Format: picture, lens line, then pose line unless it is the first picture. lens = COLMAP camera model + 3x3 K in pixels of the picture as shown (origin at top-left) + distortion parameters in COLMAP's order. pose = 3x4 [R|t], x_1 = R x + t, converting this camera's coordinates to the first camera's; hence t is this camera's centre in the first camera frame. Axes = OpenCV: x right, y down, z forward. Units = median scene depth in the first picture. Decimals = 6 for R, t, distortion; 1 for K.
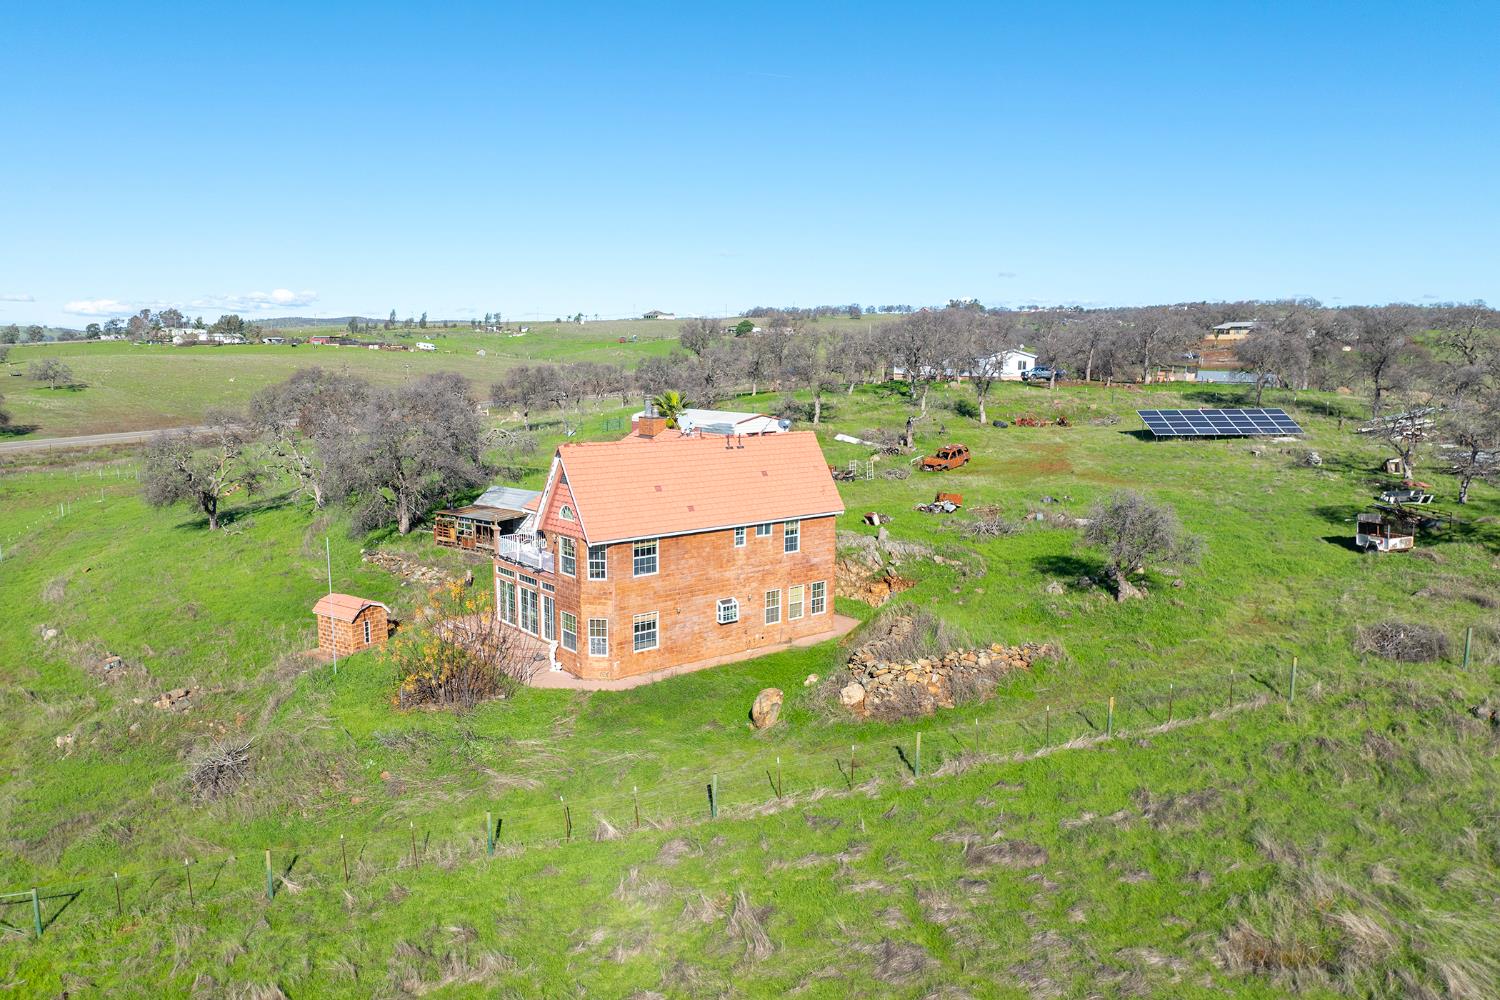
lens RADIAL K [[1057.4, 0, 750.0], [0, 1057.4, 500.0], [0, 0, 1]] dist [-0.034792, 0.001434]
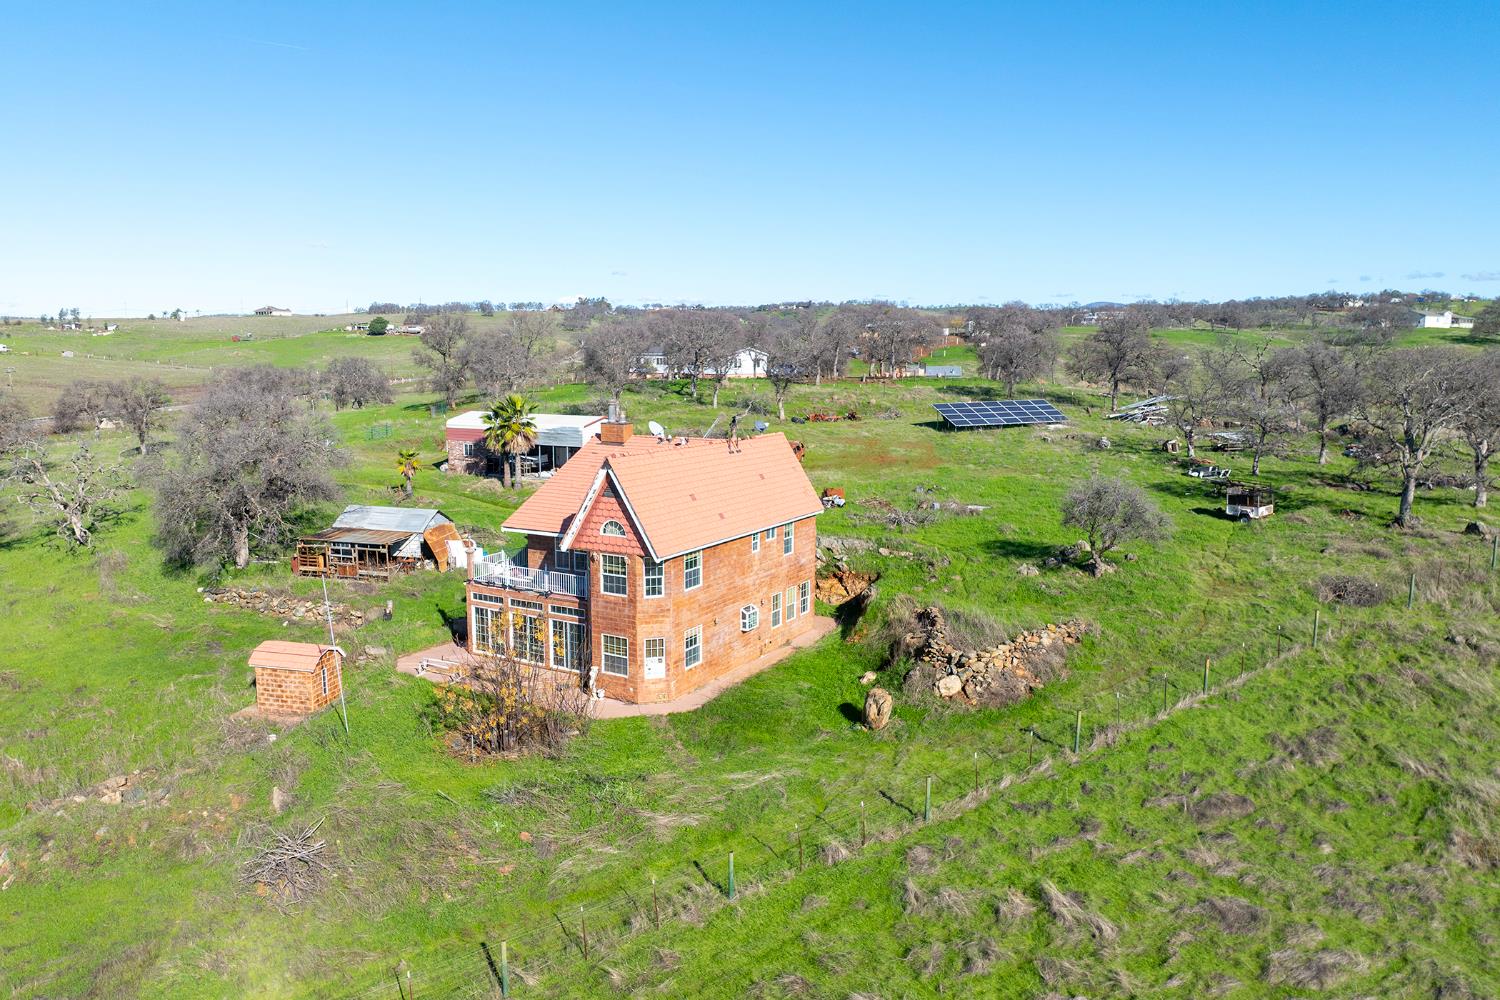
lens RADIAL K [[1057.4, 0, 750.0], [0, 1057.4, 500.0], [0, 0, 1]] dist [-0.034792, 0.001434]
pose [[0.937014, -0.052878, 0.345265, -0.336950], [0.051992, 0.998577, 0.011834, -0.015458], [-0.345399, 0.006862, 0.938431, 0.074405]]
